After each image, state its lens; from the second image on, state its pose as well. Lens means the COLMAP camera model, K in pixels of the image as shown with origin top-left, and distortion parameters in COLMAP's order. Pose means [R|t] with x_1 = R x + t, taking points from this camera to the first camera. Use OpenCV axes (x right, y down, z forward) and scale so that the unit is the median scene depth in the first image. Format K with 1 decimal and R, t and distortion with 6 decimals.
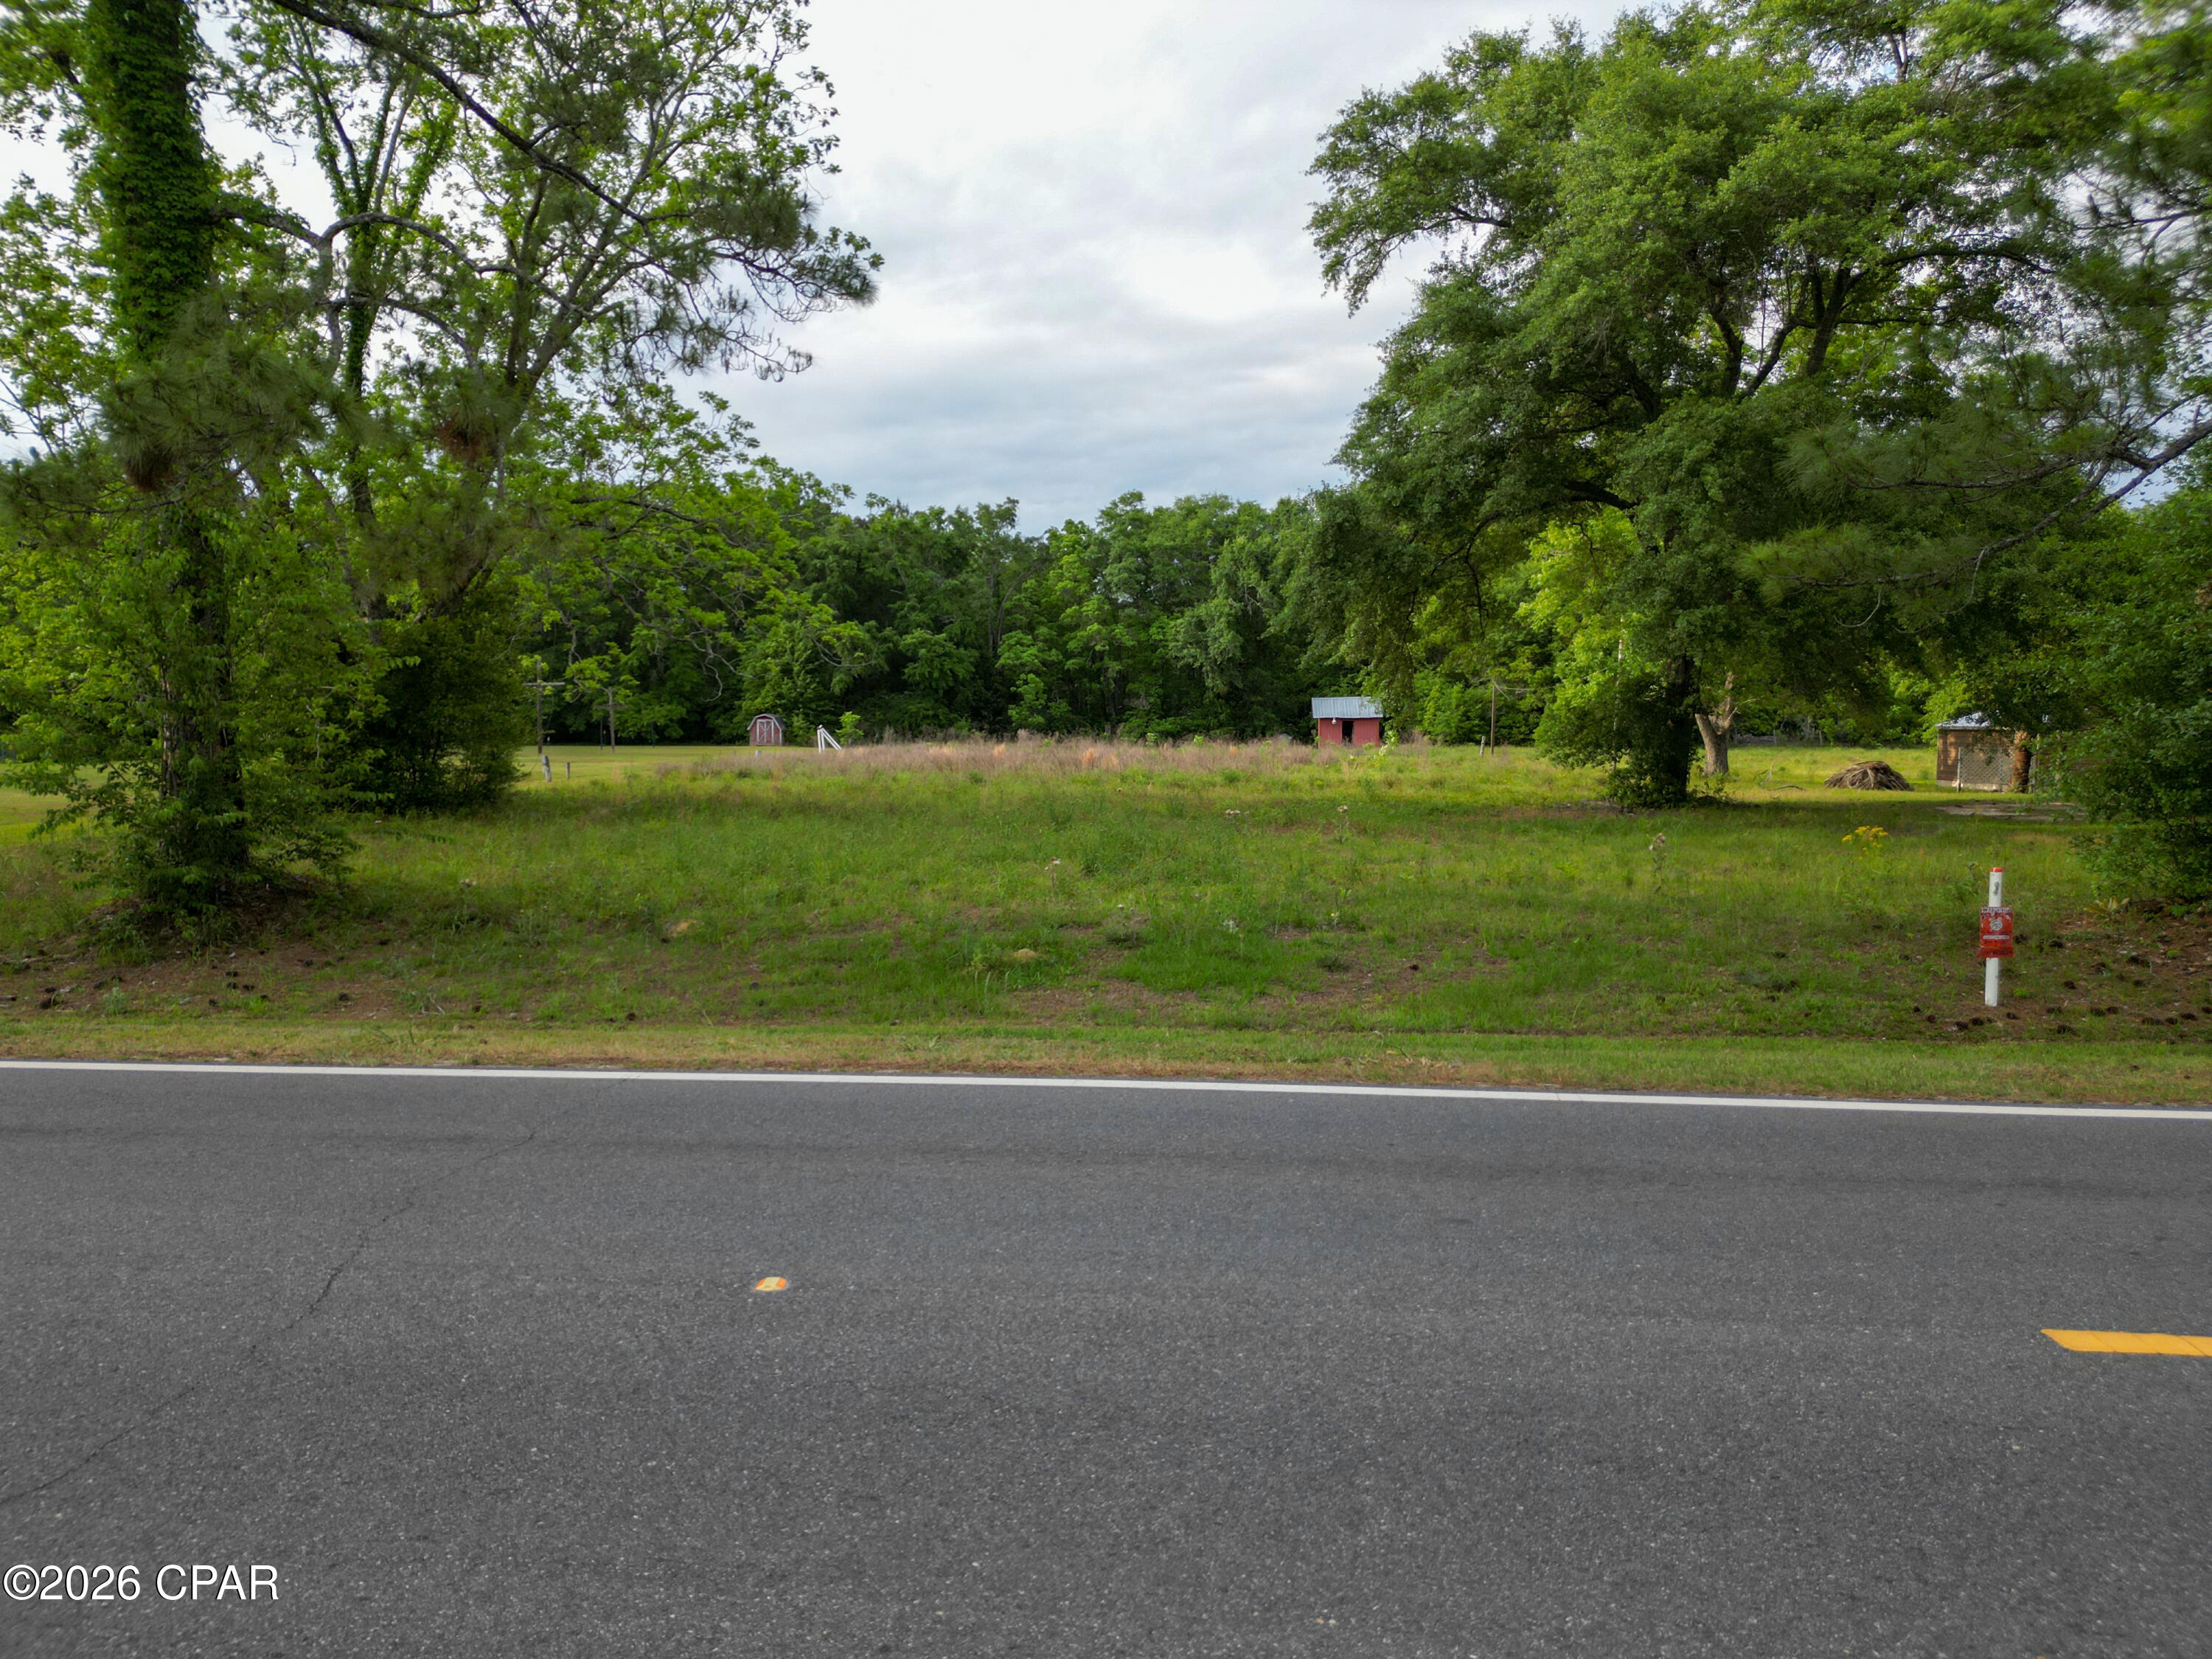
lens RADIAL K [[1535.2, 0, 1106.0], [0, 1535.2, 829.5], [0, 0, 1]] dist [0.067379, -0.084153]
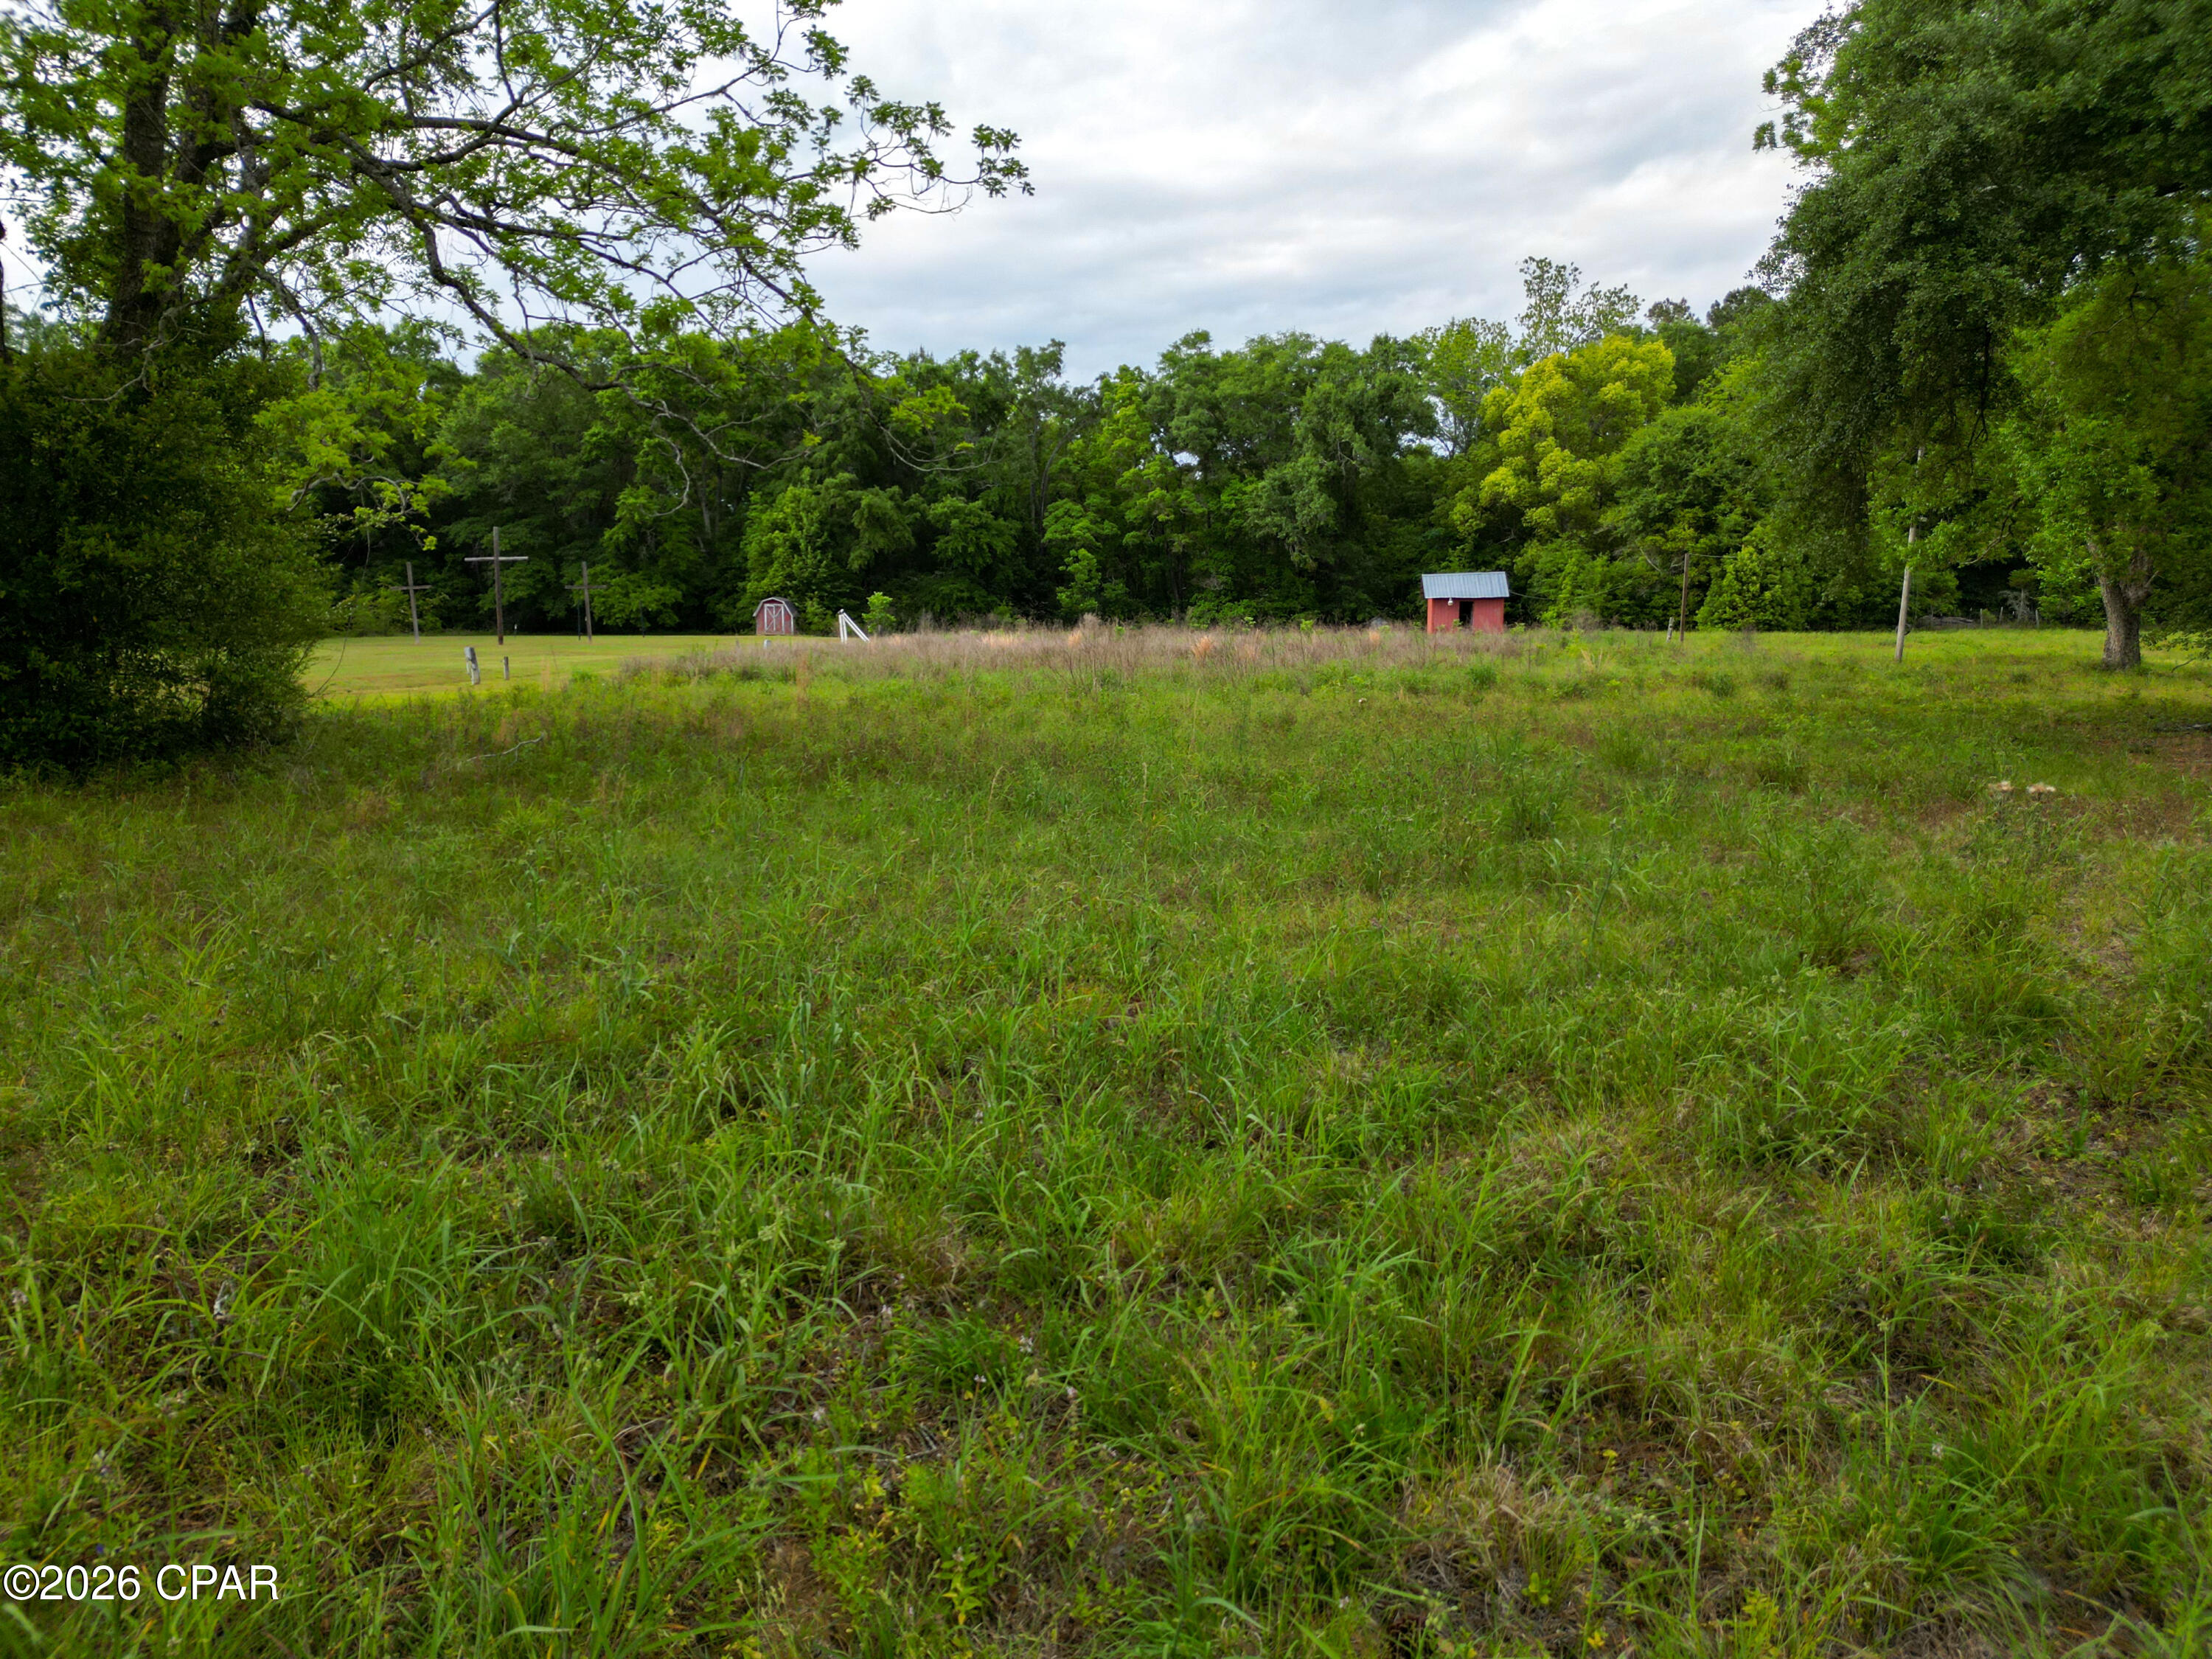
lens RADIAL K [[1530.9, 0, 1100.9], [0, 1530.9, 858.9], [0, 0, 1]] dist [0.047413, -0.027551]
pose [[0.999954, -0.003011, -0.009098, -0.032273], [0.003817, 0.995938, 0.089959, -0.006531], [0.008790, -0.089990, 0.995904, 0.138762]]
